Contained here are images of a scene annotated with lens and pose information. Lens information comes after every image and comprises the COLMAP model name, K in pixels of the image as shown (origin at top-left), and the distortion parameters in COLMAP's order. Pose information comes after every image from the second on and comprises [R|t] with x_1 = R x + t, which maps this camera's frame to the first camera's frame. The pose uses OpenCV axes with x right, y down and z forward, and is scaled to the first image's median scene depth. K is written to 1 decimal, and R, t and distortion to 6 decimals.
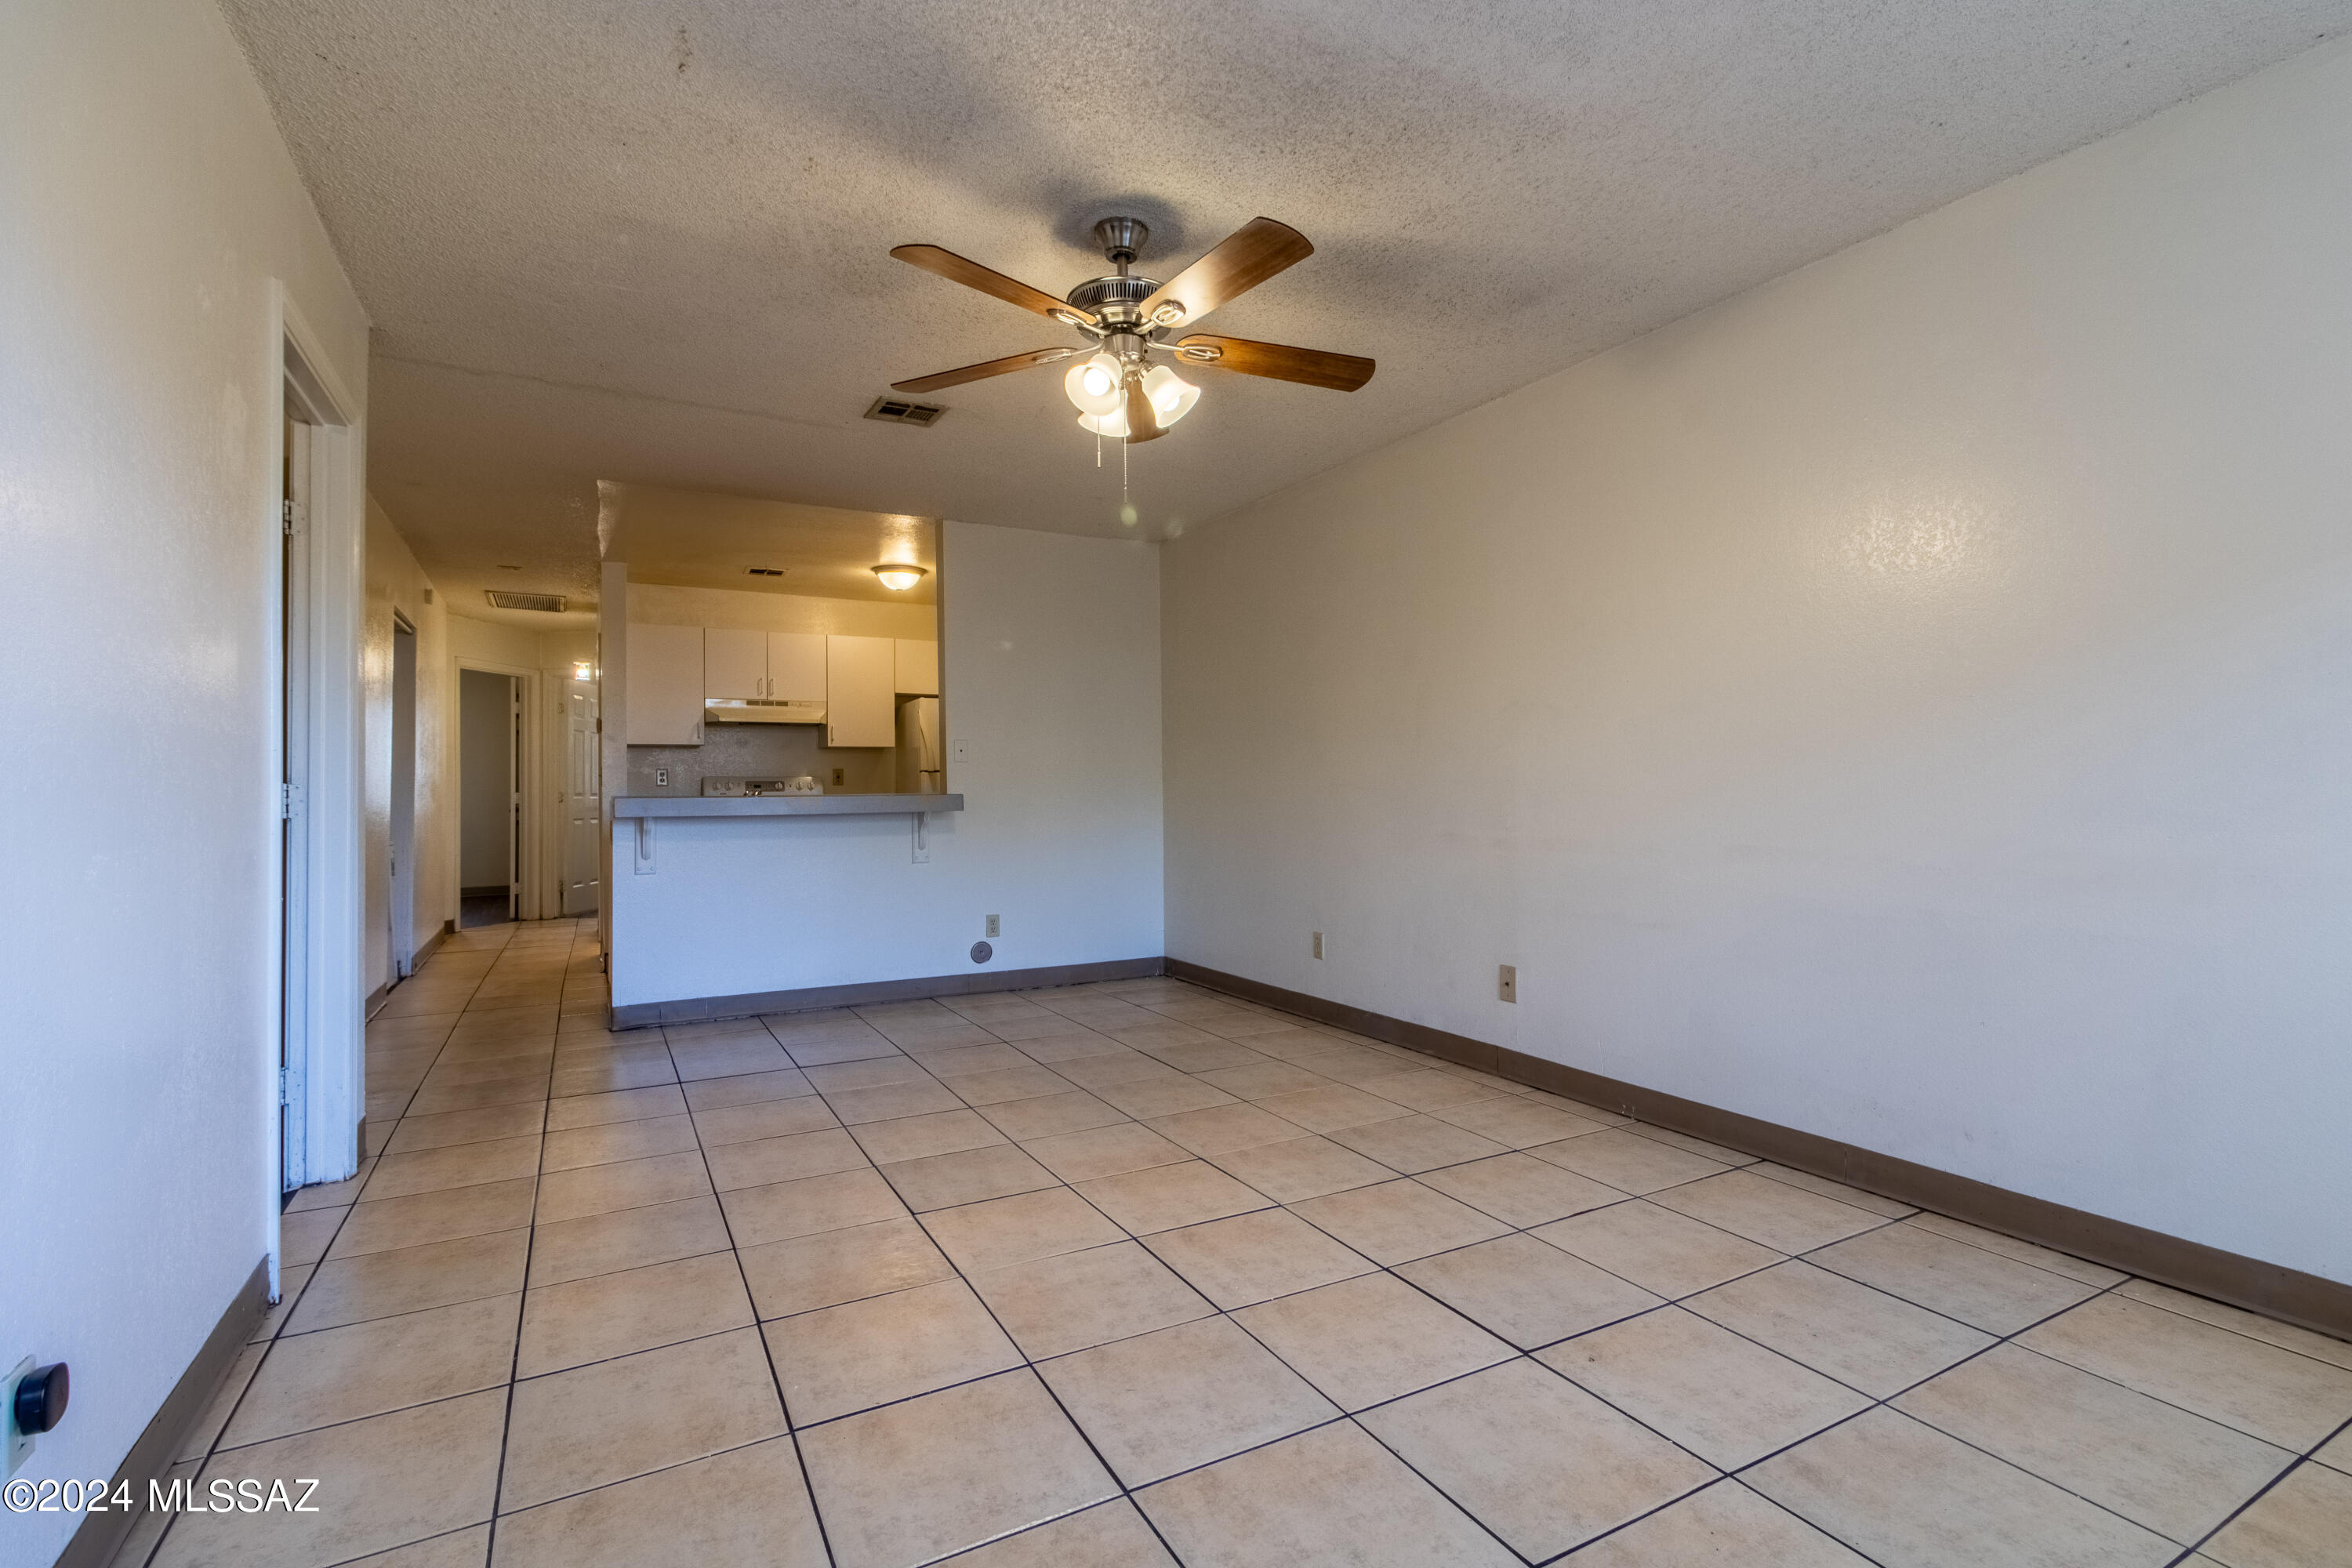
lens RADIAL K [[1078.5, 0, 1163.3], [0, 1078.5, 776.4], [0, 0, 1]] dist [-0.000877, 0.000748]
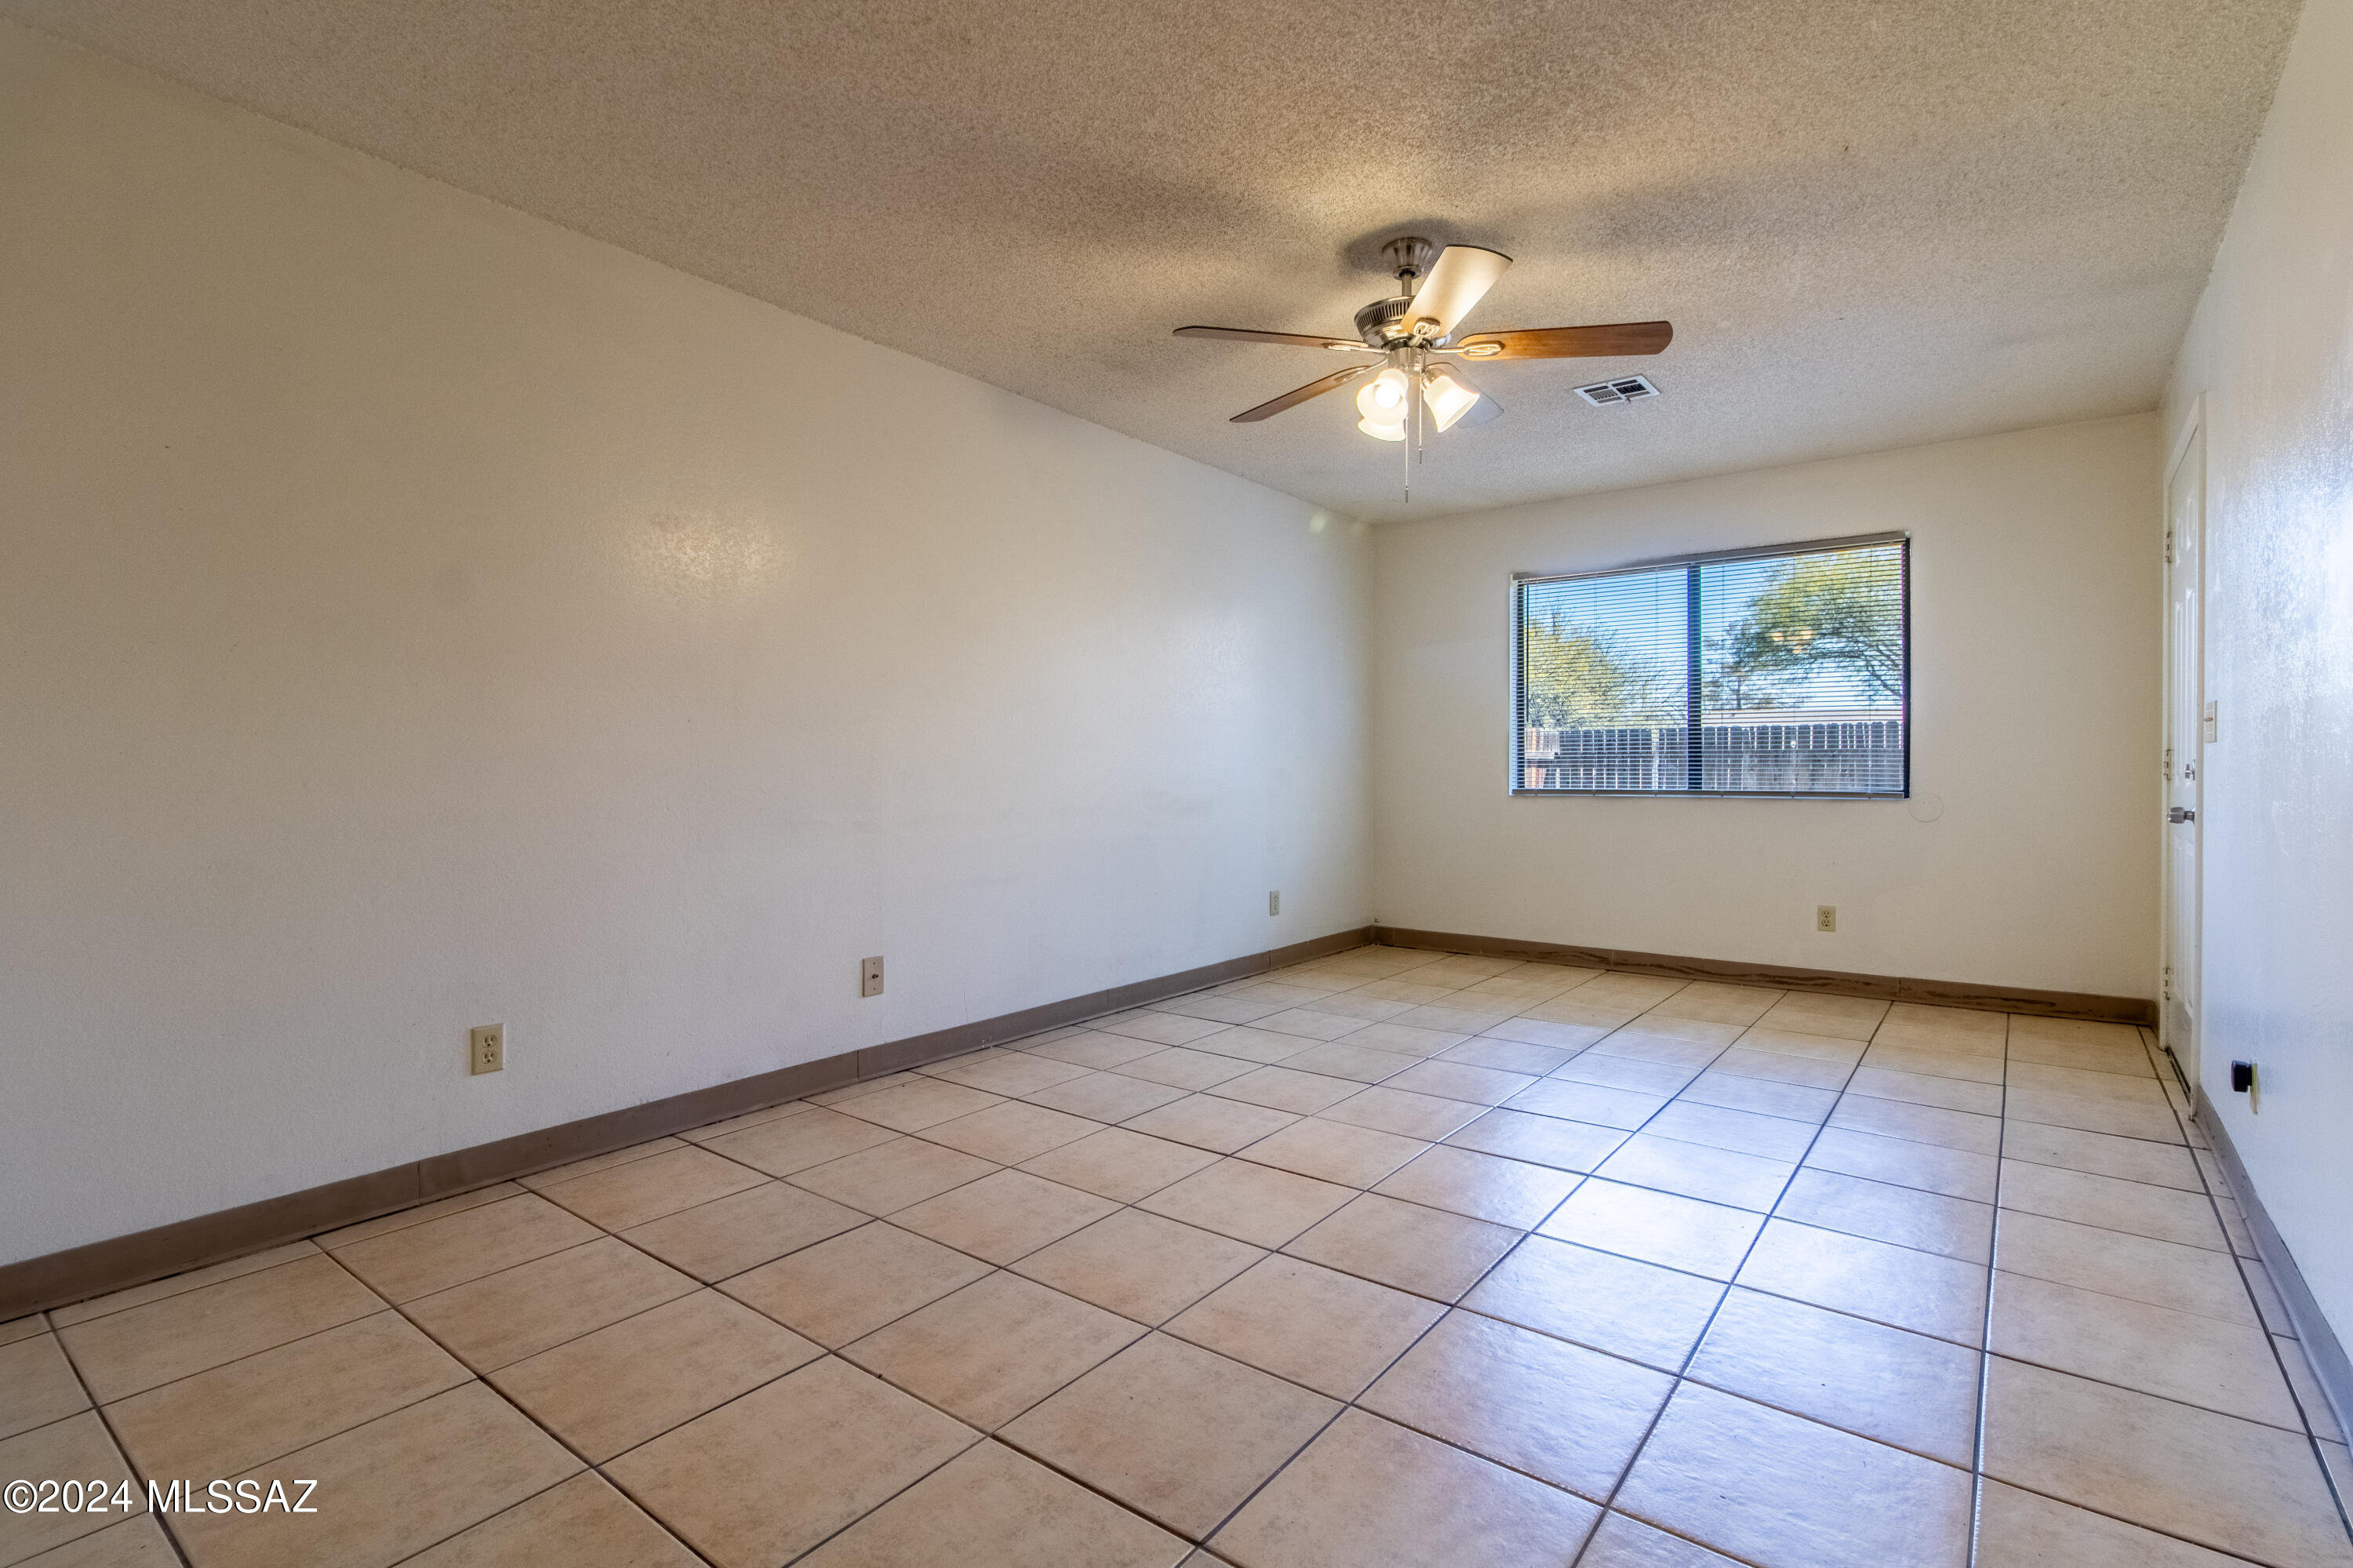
lens RADIAL K [[1079.0, 0, 1163.0], [0, 1079.0, 791.7], [0, 0, 1]] dist [-0.000877, 0.000748]
pose [[-0.392965, -0.018089, 0.919375, -0.702332], [-0.014536, 0.999804, 0.013458, 0.012307], [-0.919438, -0.008076, -0.393151, 1.223593]]
